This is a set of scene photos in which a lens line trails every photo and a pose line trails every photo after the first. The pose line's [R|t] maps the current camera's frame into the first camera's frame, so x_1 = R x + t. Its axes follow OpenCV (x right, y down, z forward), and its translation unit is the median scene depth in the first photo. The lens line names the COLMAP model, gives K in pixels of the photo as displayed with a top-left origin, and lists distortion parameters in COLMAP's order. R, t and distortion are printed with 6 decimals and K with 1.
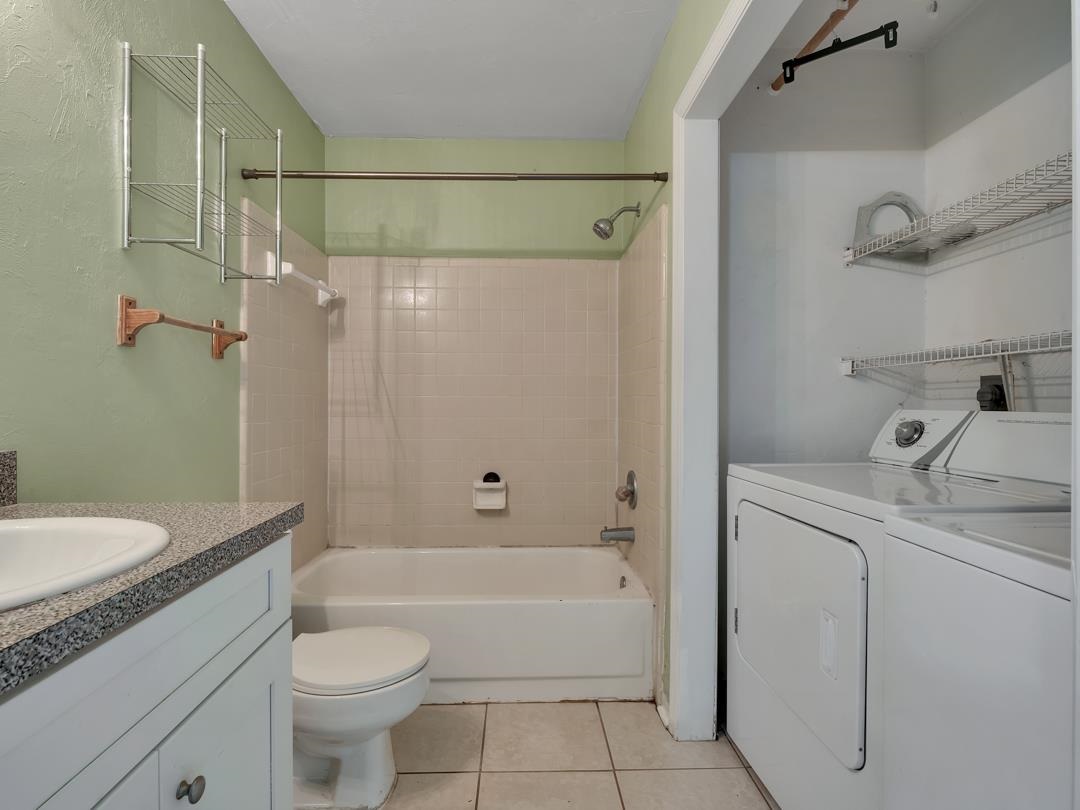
lens RADIAL K [[531.7, 0, 535.2], [0, 531.7, 399.9], [0, 0, 1]] dist [0.004662, -0.006936]
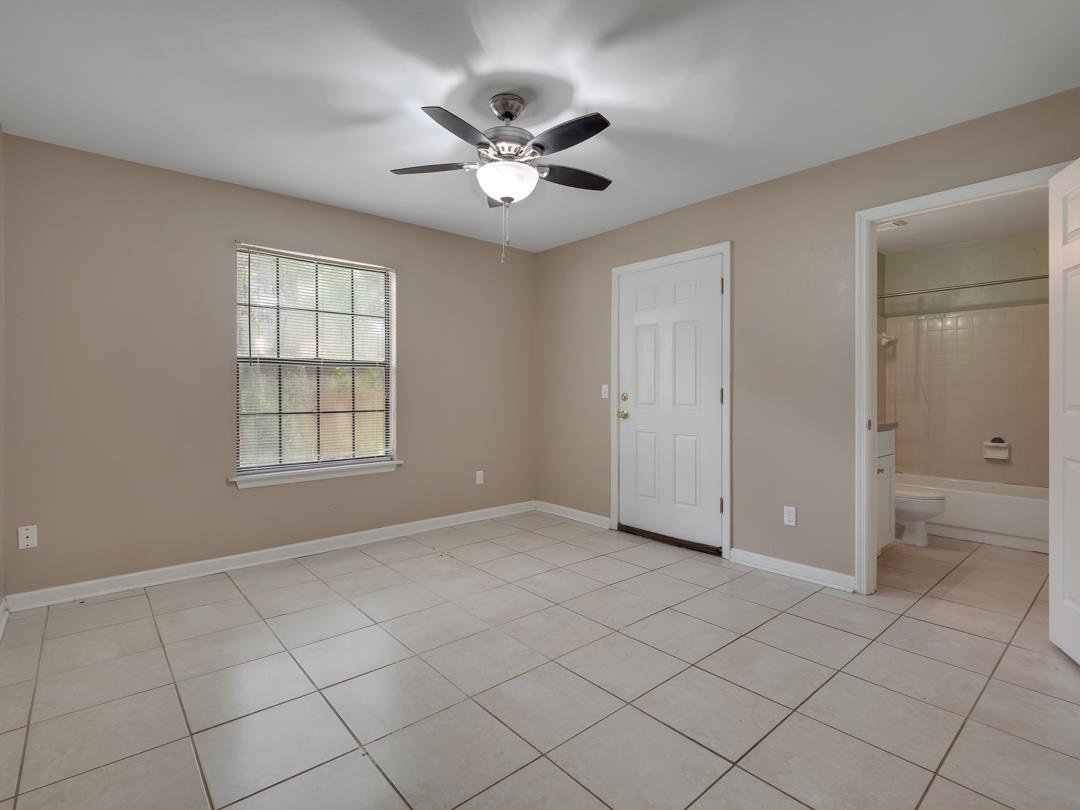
lens RADIAL K [[533.1, 0, 527.4], [0, 533.1, 394.5], [0, 0, 1]] dist [0.024558, -0.026077]
pose [[0.614979, 0.002076, -0.788541, 0.434249], [-0.001062, 0.999998, 0.001804, 0.002342], [0.788543, -0.000272, 0.614980, -1.551682]]
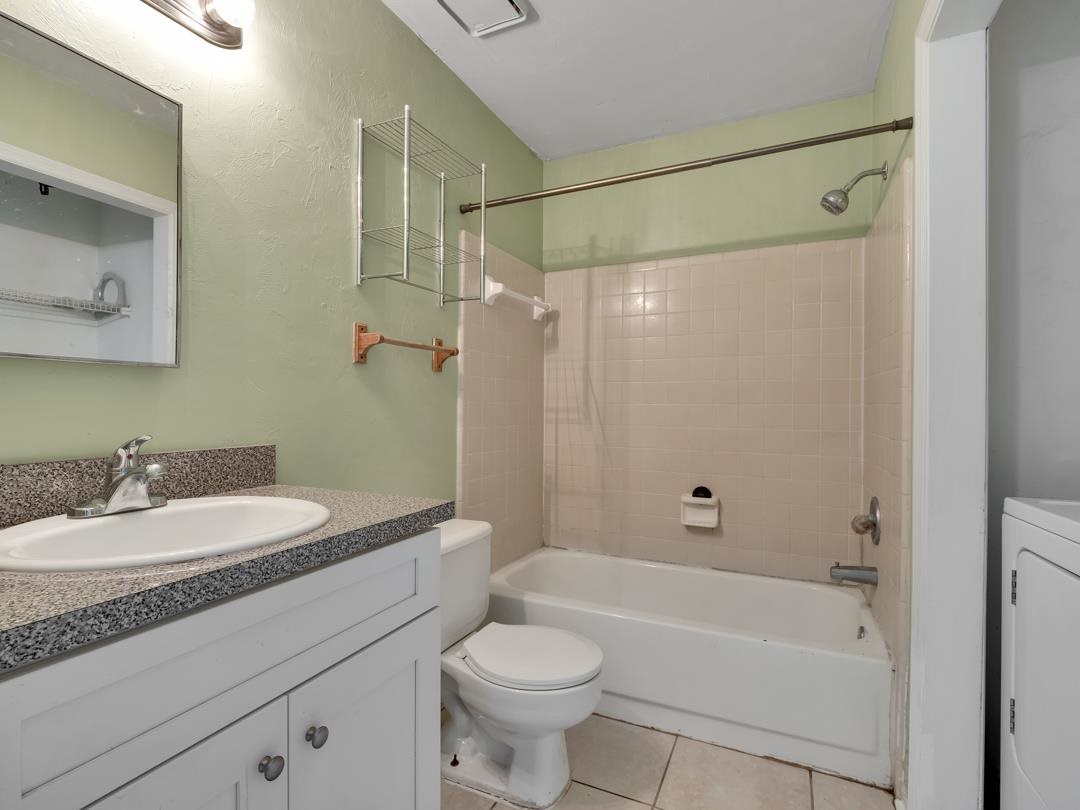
lens RADIAL K [[533.3, 0, 540.0], [0, 533.3, 405.0], [0, 0, 1]] dist [0.012768, -0.017437]
pose [[0.888371, 0.000986, -0.459125, 0.122748], [-0.003589, 0.999982, -0.004796, 0.000125], [0.459112, 0.005909, 0.888359, 0.059677]]
